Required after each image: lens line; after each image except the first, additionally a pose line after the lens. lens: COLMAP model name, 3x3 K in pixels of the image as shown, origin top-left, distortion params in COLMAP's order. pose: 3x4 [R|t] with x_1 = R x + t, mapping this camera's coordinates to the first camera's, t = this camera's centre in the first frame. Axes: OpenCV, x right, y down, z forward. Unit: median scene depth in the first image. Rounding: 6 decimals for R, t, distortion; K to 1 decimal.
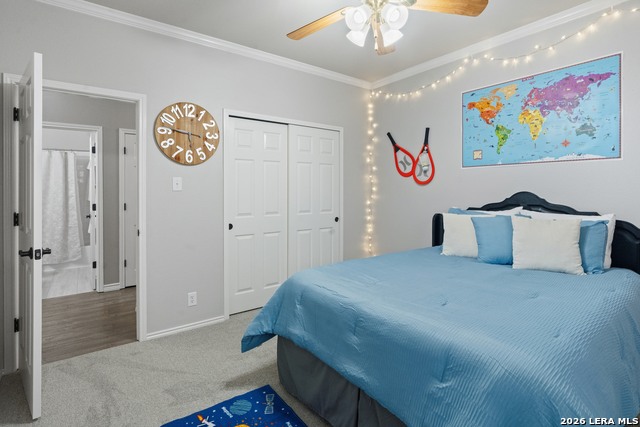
lens RADIAL K [[328.9, 0, 323.2], [0, 328.9, 190.9], [0, 0, 1]] dist [-0.000003, 0.000285]
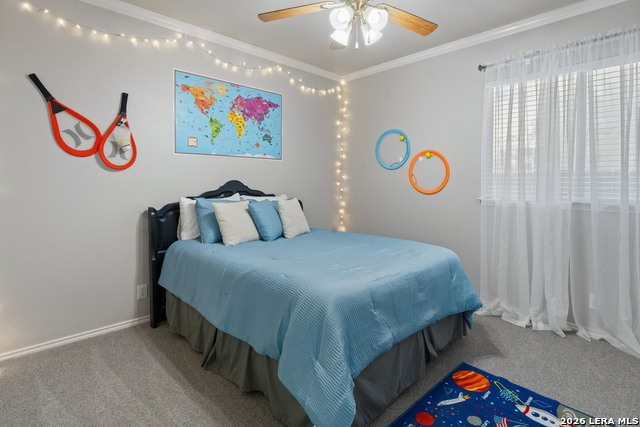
lens RADIAL K [[328.9, 0, 323.2], [0, 328.9, 190.9], [0, 0, 1]] dist [-0.000003, 0.000285]
pose [[-0.122775, -0.024948, 0.992121, -0.567296], [-0.002794, 0.999689, 0.024792, 0.009596], [-0.992431, 0.000272, -0.122807, 0.772536]]
